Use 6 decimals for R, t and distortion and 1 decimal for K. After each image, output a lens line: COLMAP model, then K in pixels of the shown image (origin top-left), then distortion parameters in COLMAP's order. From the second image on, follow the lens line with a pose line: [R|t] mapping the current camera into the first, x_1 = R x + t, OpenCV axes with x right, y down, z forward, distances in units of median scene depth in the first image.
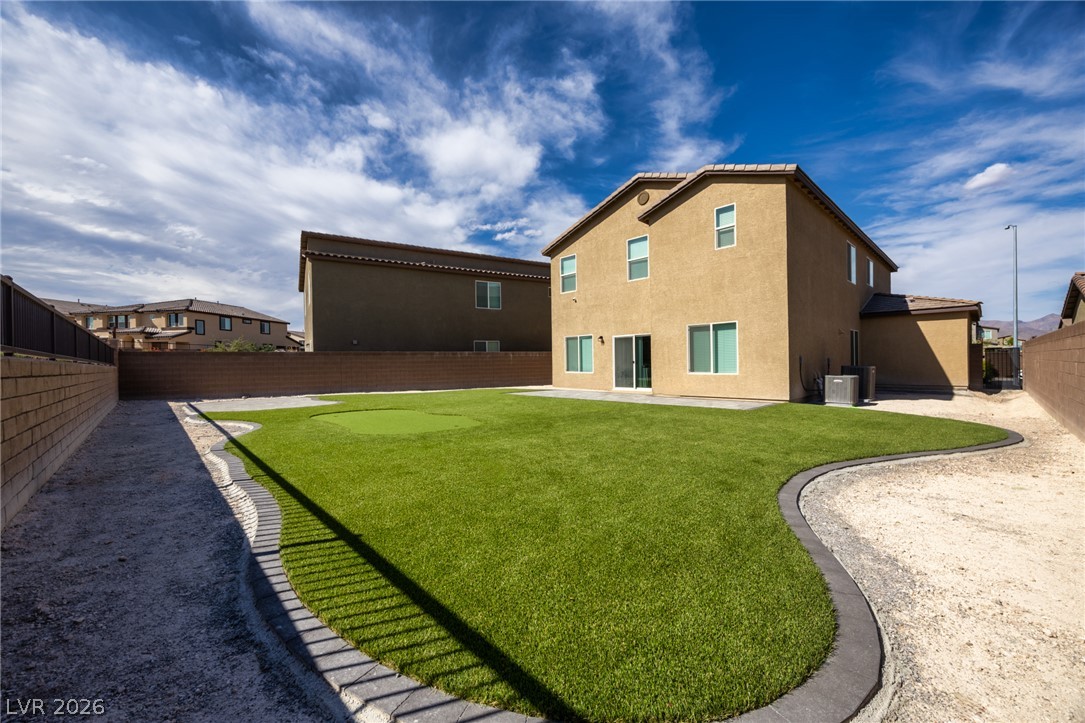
lens RADIAL K [[418.4, 0, 534.3], [0, 418.4, 367.4], [0, 0, 1]] dist [-0.000721, -0.000005]
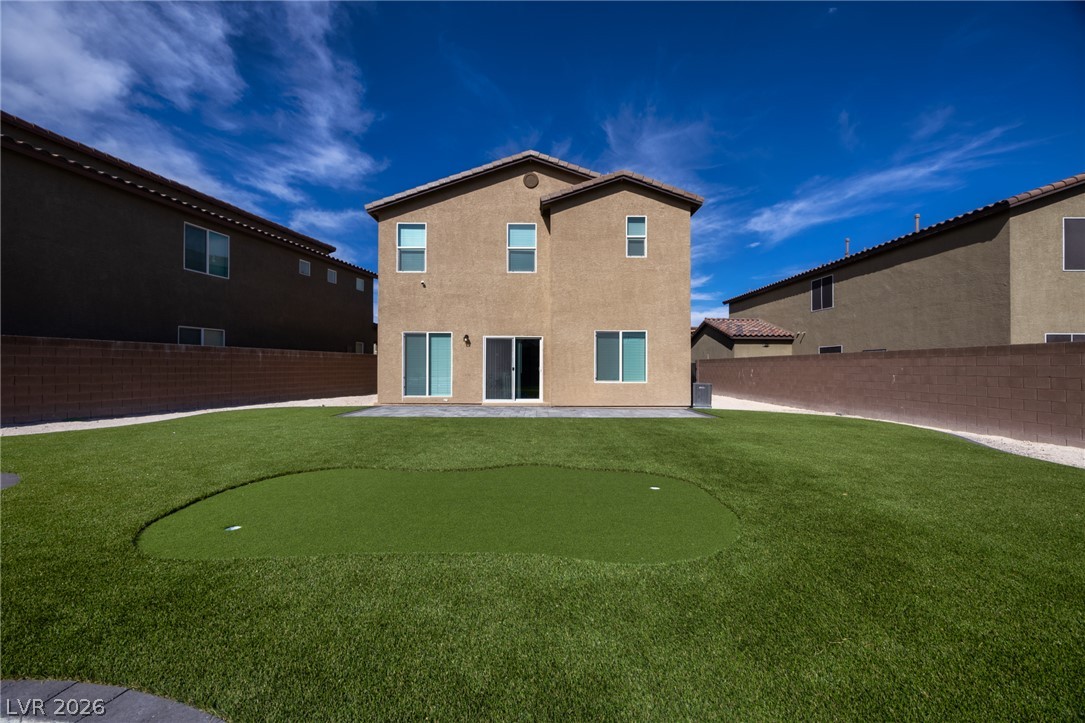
lens RADIAL K [[401.4, 0, 542.5], [0, 401.4, 361.5], [0, 0, 1]] dist [-0.009089, 0.000004]
pose [[0.675302, 0.022788, 0.737189, -0.324047], [-0.006186, 0.999662, -0.025235, -0.007280], [-0.737515, 0.012481, 0.675215, 0.416419]]
